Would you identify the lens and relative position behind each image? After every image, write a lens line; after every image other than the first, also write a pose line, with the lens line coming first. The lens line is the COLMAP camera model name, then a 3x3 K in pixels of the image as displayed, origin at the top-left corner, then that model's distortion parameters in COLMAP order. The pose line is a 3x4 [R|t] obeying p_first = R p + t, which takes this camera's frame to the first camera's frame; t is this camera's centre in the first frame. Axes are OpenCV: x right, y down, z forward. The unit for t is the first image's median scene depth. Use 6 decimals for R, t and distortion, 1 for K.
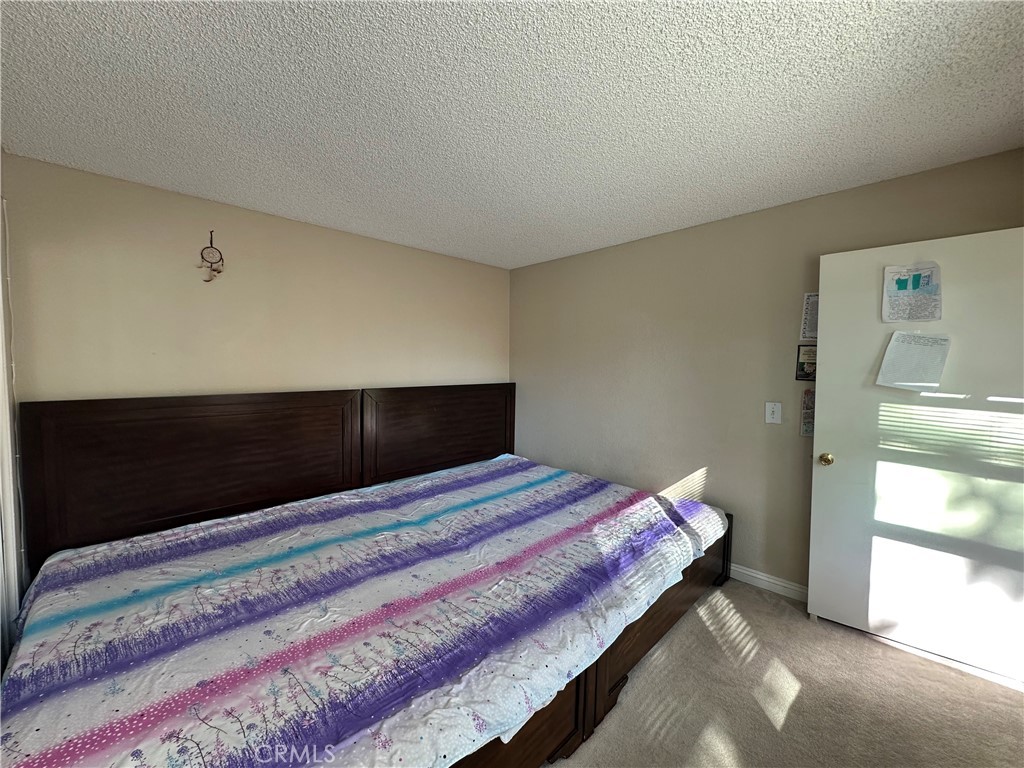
lens RADIAL K [[410.6, 0, 512.0], [0, 410.6, 384.0], [0, 0, 1]] dist [-0.001123, -0.000002]
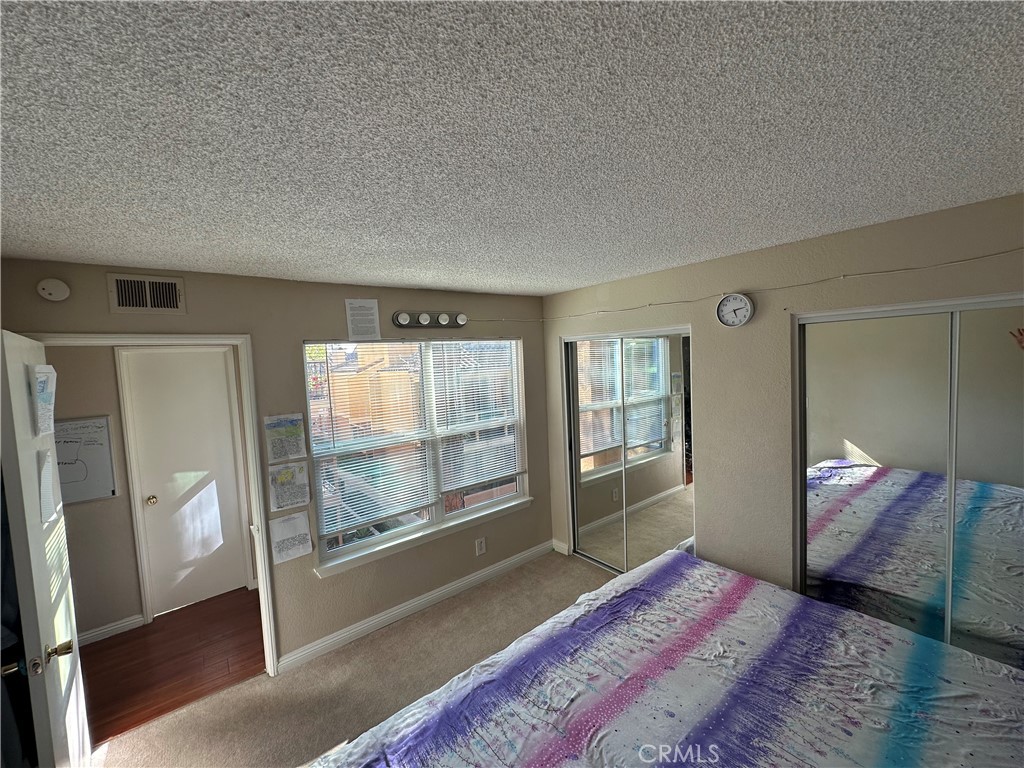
lens RADIAL K [[410.6, 0, 512.0], [0, 410.6, 384.0], [0, 0, 1]] dist [-0.001123, -0.000002]
pose [[-0.993583, 0.027961, 0.109599, -0.018381], [0.040507, 0.992658, 0.113973, -0.236225], [-0.105607, 0.117681, -0.987420, 1.360151]]
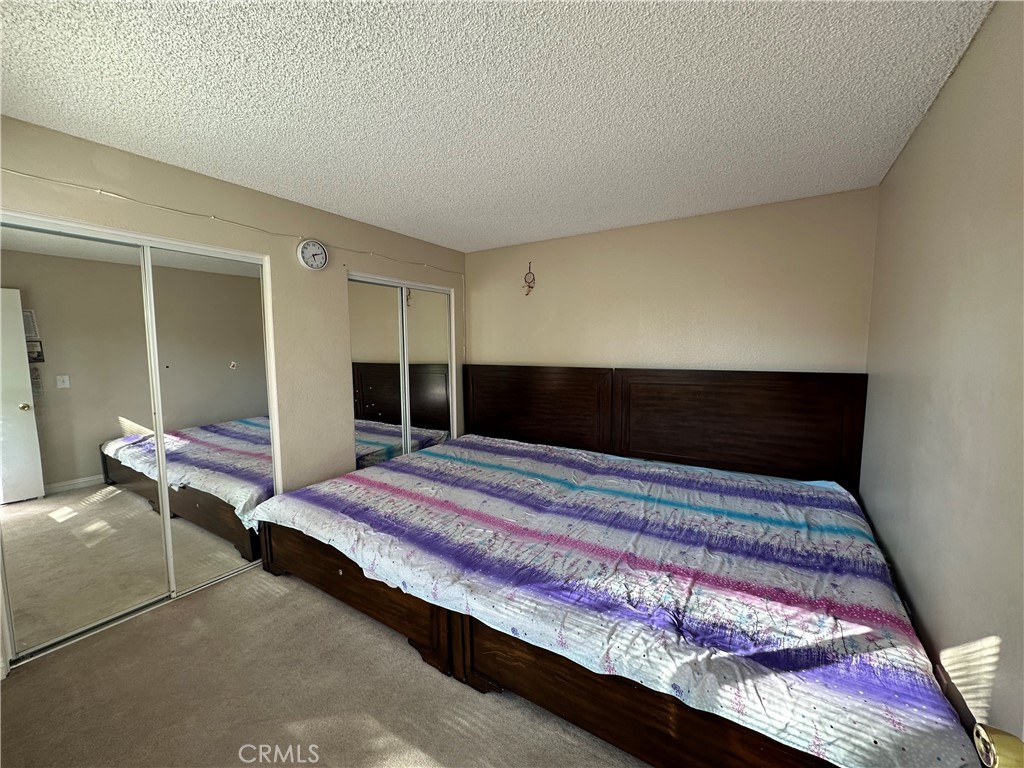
lens RADIAL K [[410.6, 0, 512.0], [0, 410.6, 384.0], [0, 0, 1]] dist [-0.001123, -0.000002]
pose [[0.207241, 0.085418, -0.974554, 0.831617], [-0.036486, 0.996163, 0.079554, -0.028499], [0.977609, 0.019071, 0.209562, 0.606414]]
